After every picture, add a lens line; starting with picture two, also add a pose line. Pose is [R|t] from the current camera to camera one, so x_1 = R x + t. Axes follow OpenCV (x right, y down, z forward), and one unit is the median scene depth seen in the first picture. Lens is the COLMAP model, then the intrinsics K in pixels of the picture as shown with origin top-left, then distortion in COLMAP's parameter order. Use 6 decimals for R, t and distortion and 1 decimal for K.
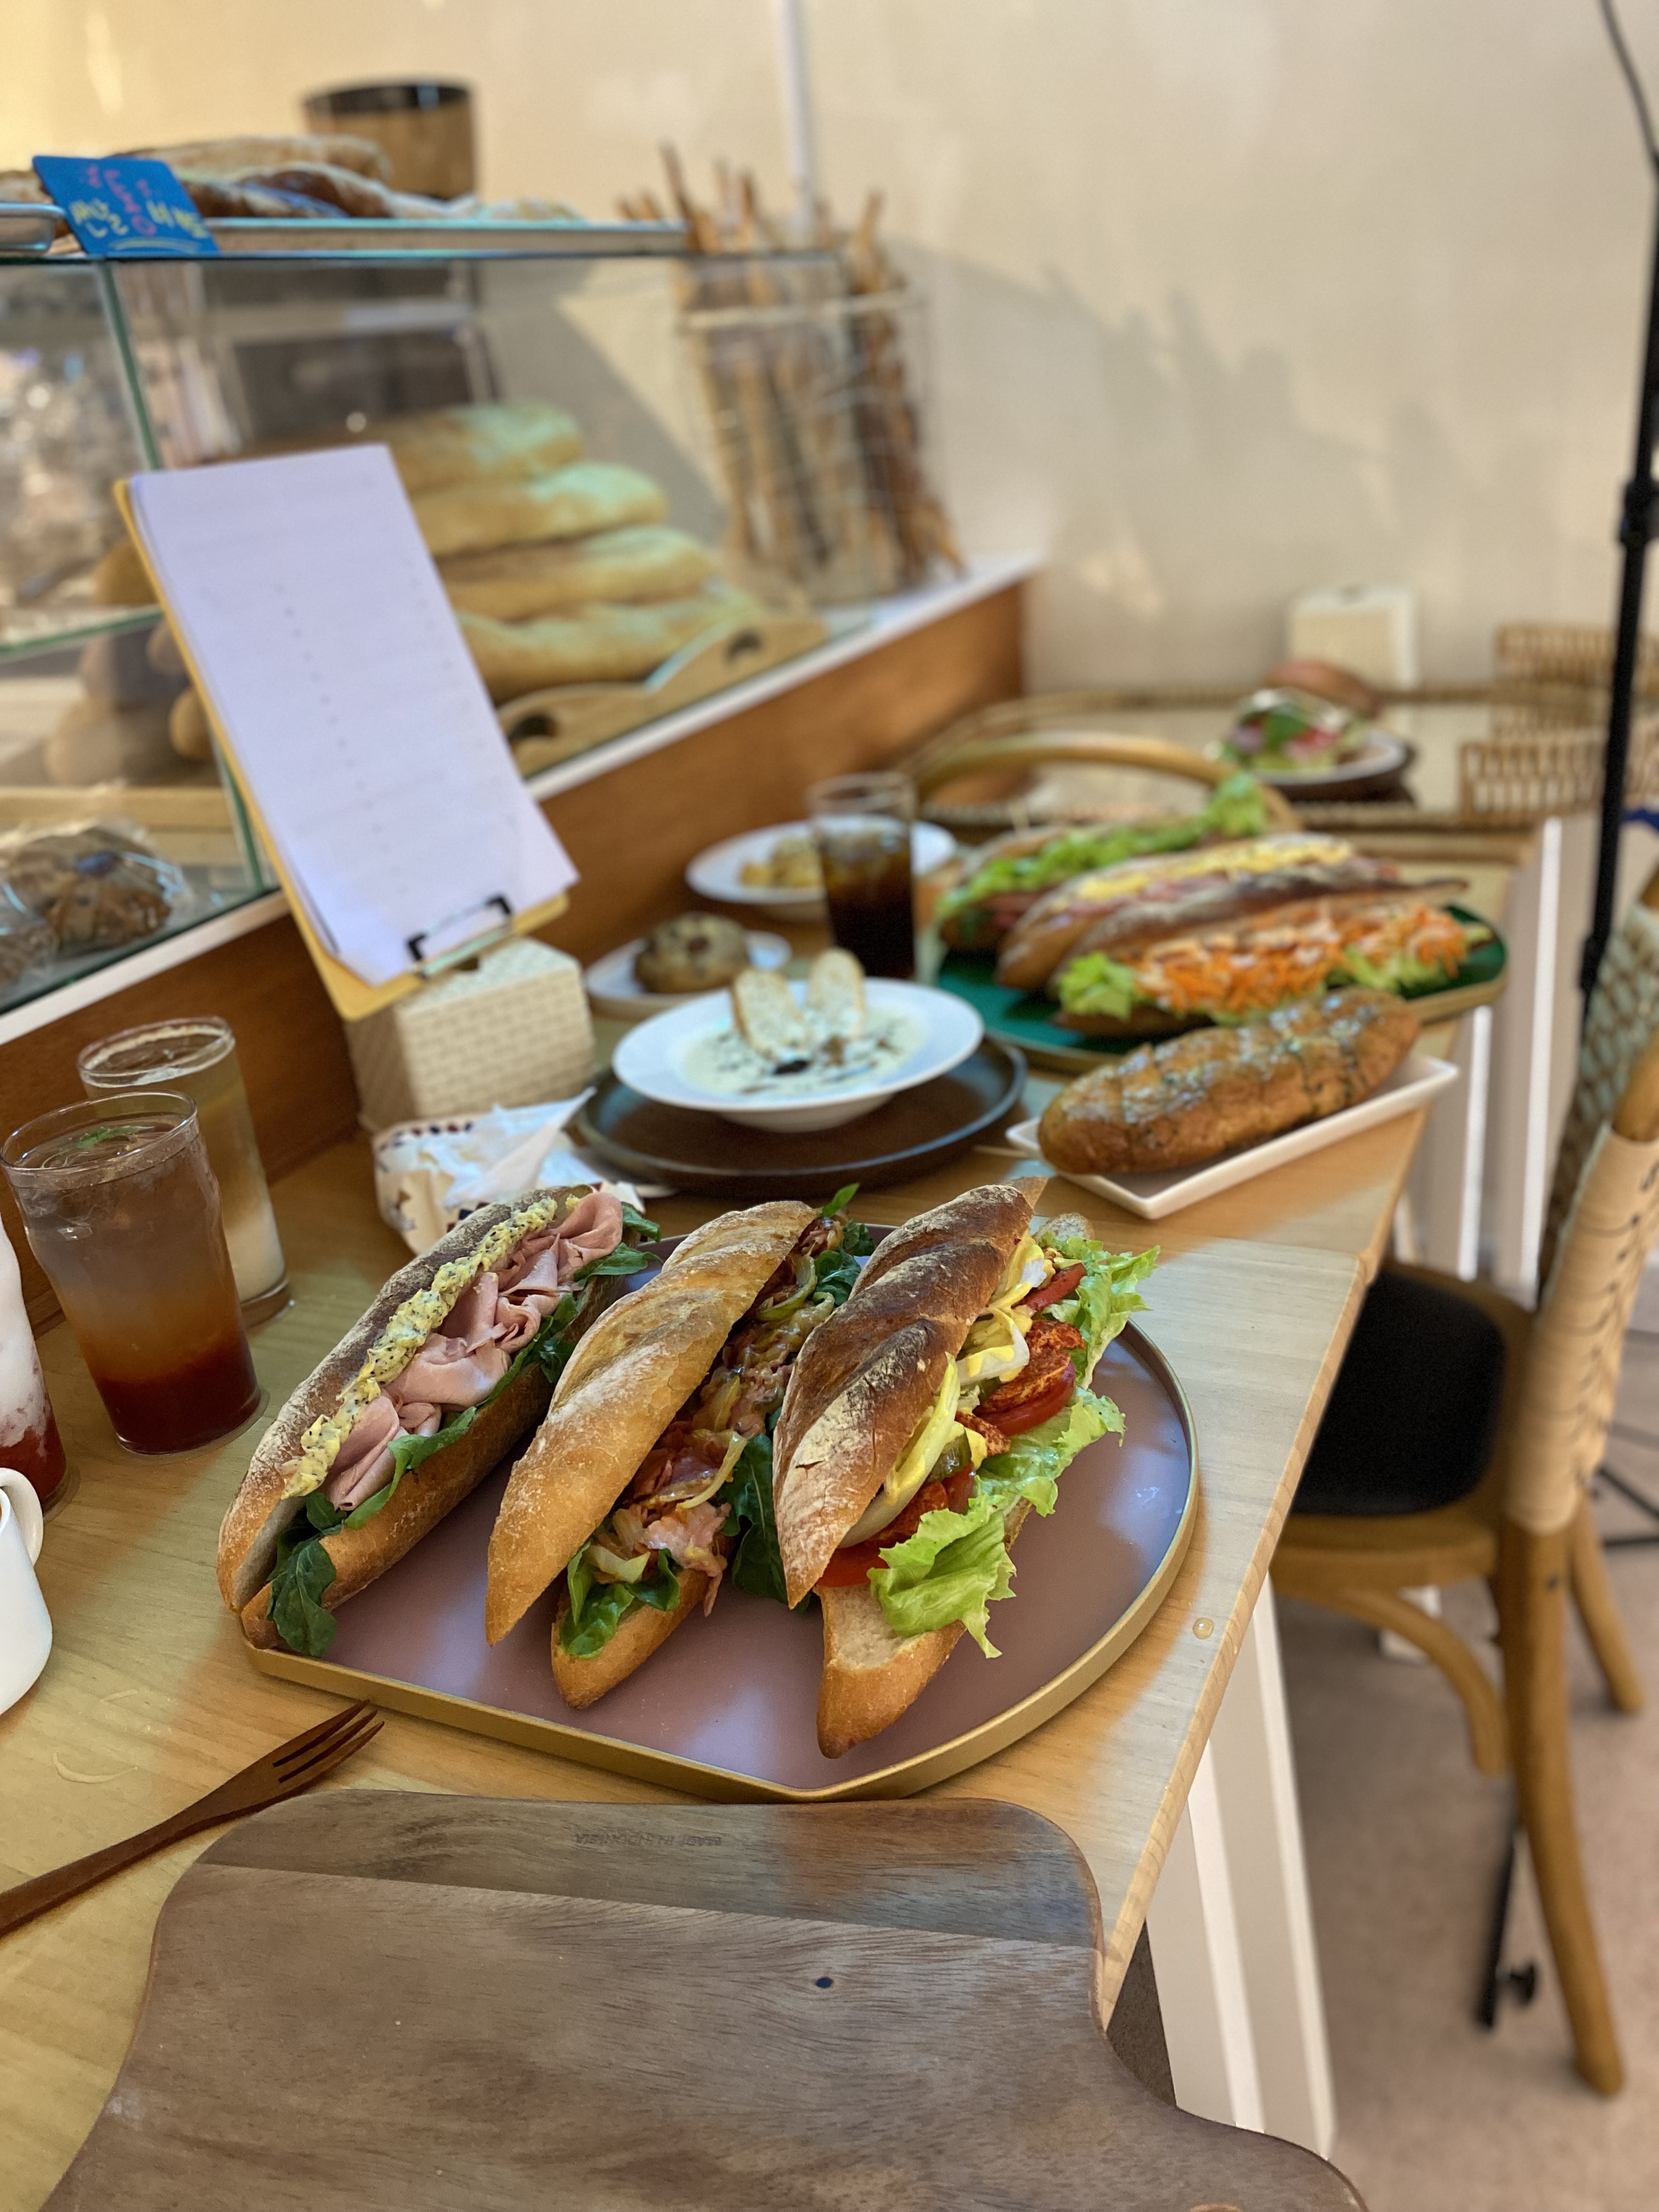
lens RADIAL K [[1704.2, 0, 829.5], [0, 1704.2, 1106.0], [0, 0, 1]] dist [0.066957, -0.112688]
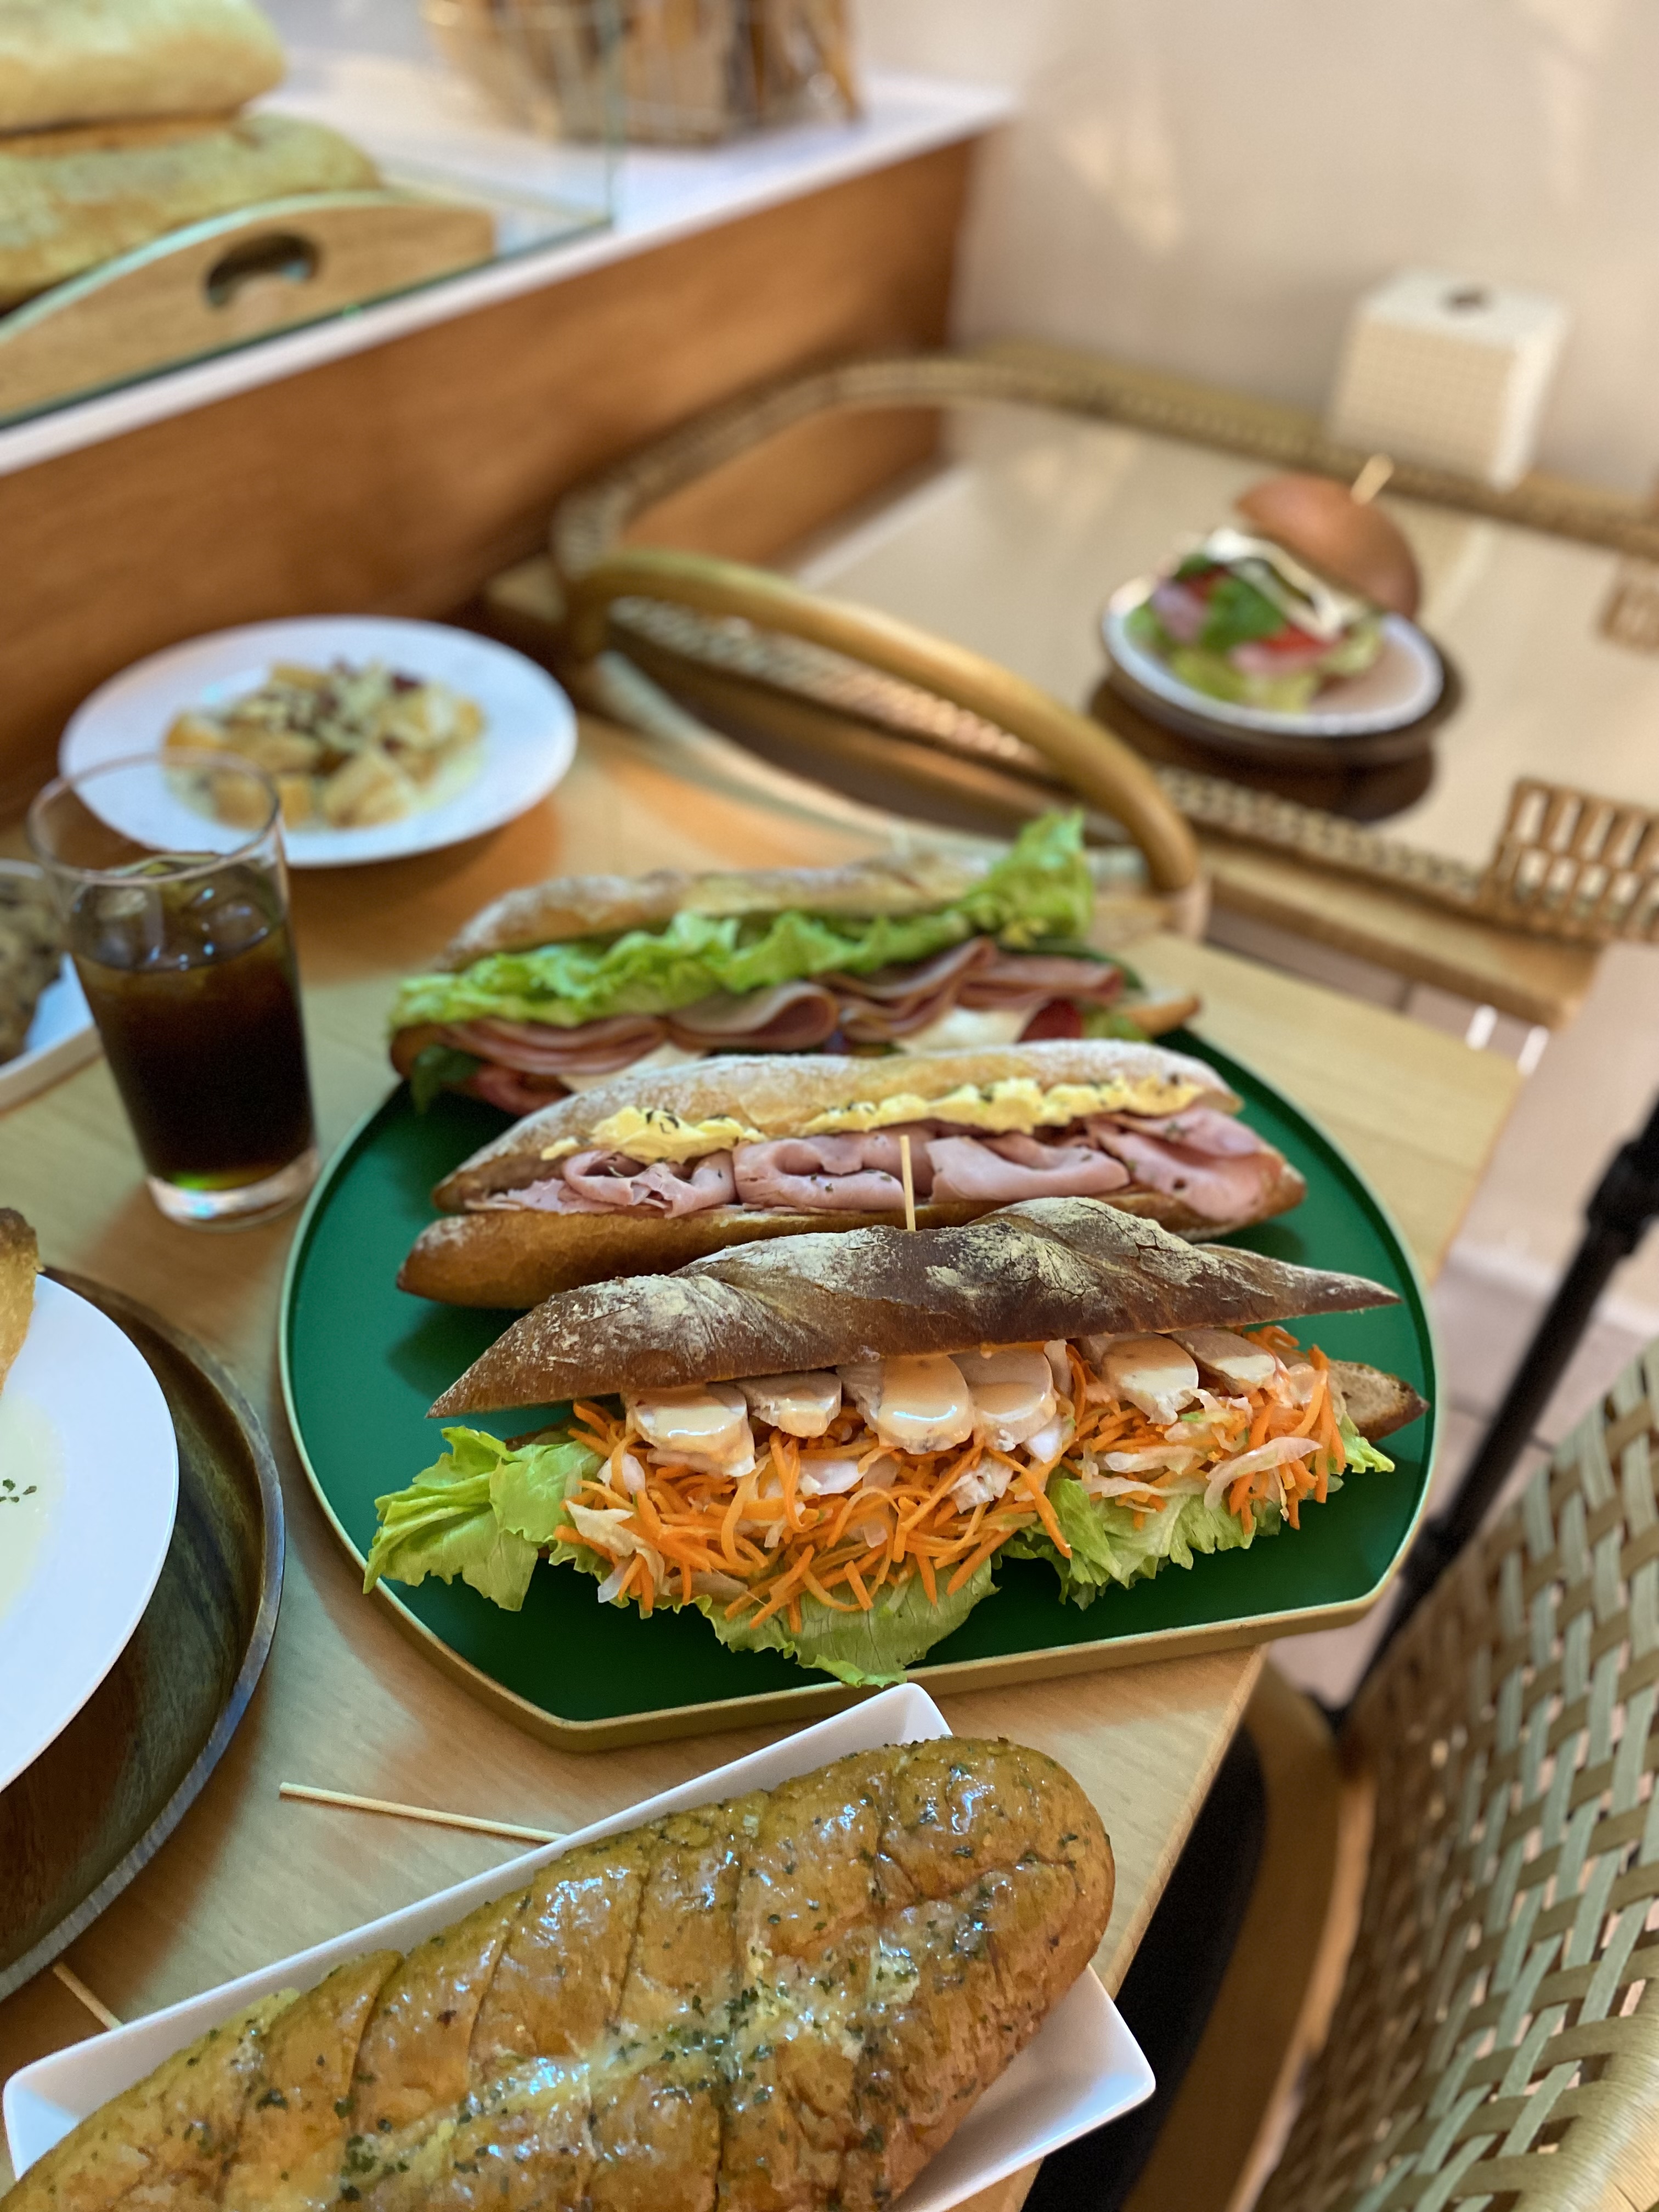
lens RADIAL K [[1704.2, 0, 829.5], [0, 1704.2, 1106.0], [0, 0, 1]] dist [0.066957, -0.112688]
pose [[0.980438, 0.191768, 0.044333, 0.127585], [-0.196224, 0.934721, 0.296297, -0.193469], [0.015381, -0.299200, 0.954066, 0.381315]]
